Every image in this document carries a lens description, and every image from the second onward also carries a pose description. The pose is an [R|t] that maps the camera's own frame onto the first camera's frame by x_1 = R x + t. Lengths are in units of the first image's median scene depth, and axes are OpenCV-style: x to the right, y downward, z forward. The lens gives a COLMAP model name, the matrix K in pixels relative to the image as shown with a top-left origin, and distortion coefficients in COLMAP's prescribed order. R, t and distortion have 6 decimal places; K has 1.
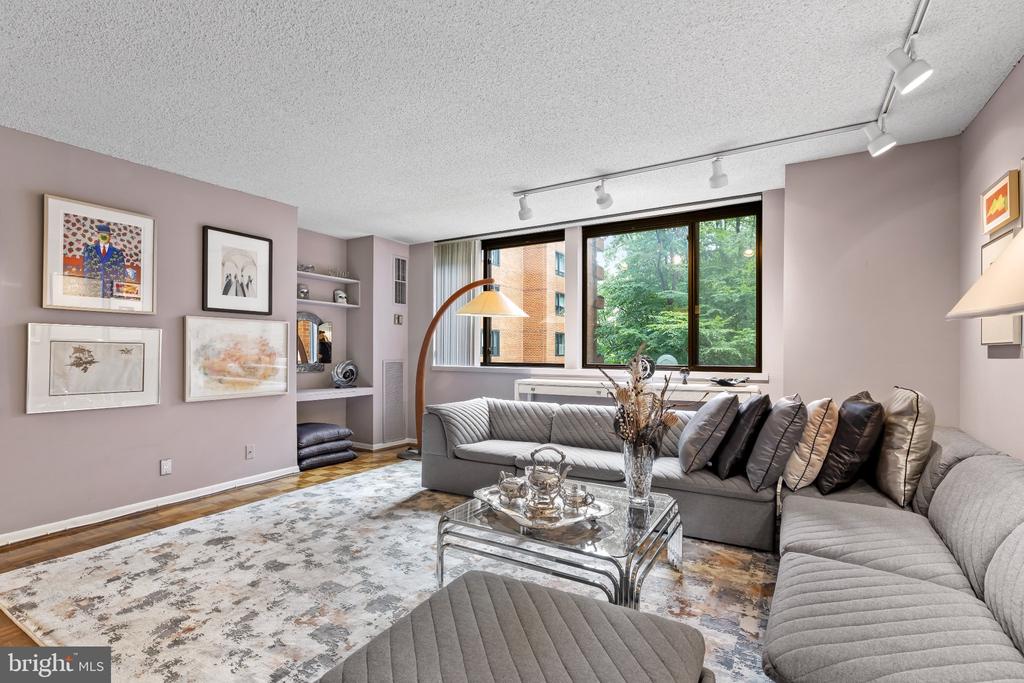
lens RADIAL K [[477.5, 0, 516.3], [0, 477.5, 356.1], [0, 0, 1]] dist [0.000343, 0.000074]
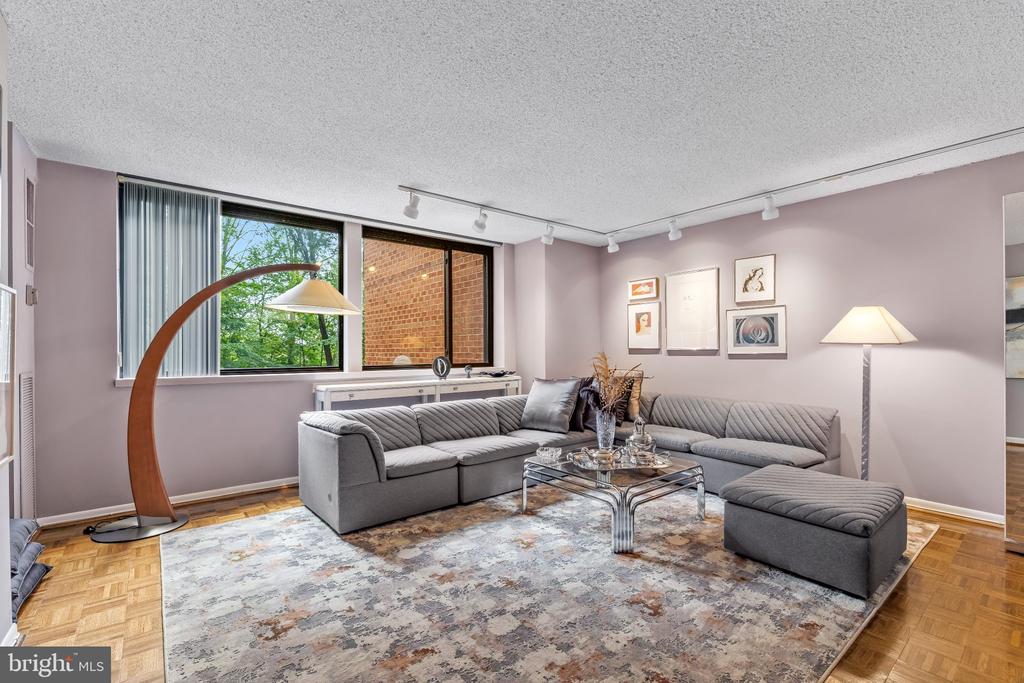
lens RADIAL K [[452.8, 0, 514.5], [0, 452.8, 351.5], [0, 0, 1]] dist [0.000470, 0.000716]
pose [[0.351182, -0.006304, 0.936286, -0.882987], [0.012824, 0.999916, 0.001923, -0.015534], [-0.936220, 0.011331, 0.351233, 0.551713]]
